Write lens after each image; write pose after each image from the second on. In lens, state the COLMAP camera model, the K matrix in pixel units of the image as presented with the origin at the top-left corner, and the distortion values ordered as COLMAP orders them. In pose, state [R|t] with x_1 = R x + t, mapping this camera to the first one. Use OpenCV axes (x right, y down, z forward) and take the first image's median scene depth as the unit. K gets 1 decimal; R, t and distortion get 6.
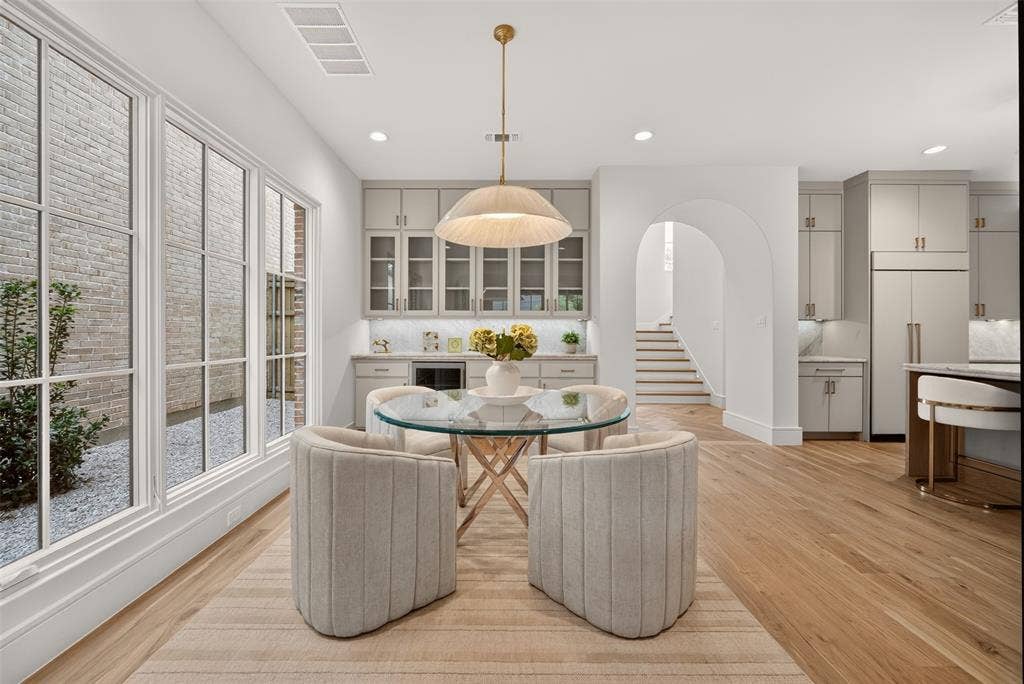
lens RADIAL K [[413.3, 0, 512.0], [0, 413.3, 342.0], [0, 0, 1]] dist [-0.001230, -0.000143]
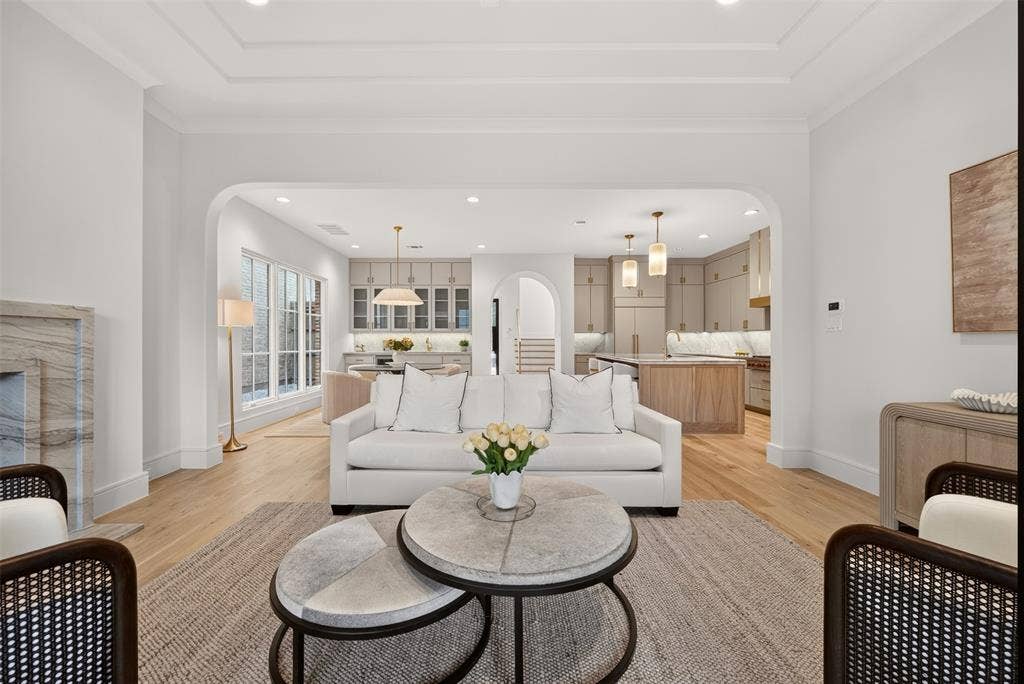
lens RADIAL K [[413.3, 0, 512.0], [0, 413.3, 342.0], [0, 0, 1]] dist [-0.001230, -0.000143]
pose [[0.999987, -0.002569, -0.004453, 0.382708], [0.002498, 0.999871, -0.015874, 0.016448], [0.004493, 0.015862, 0.999864, -0.869494]]
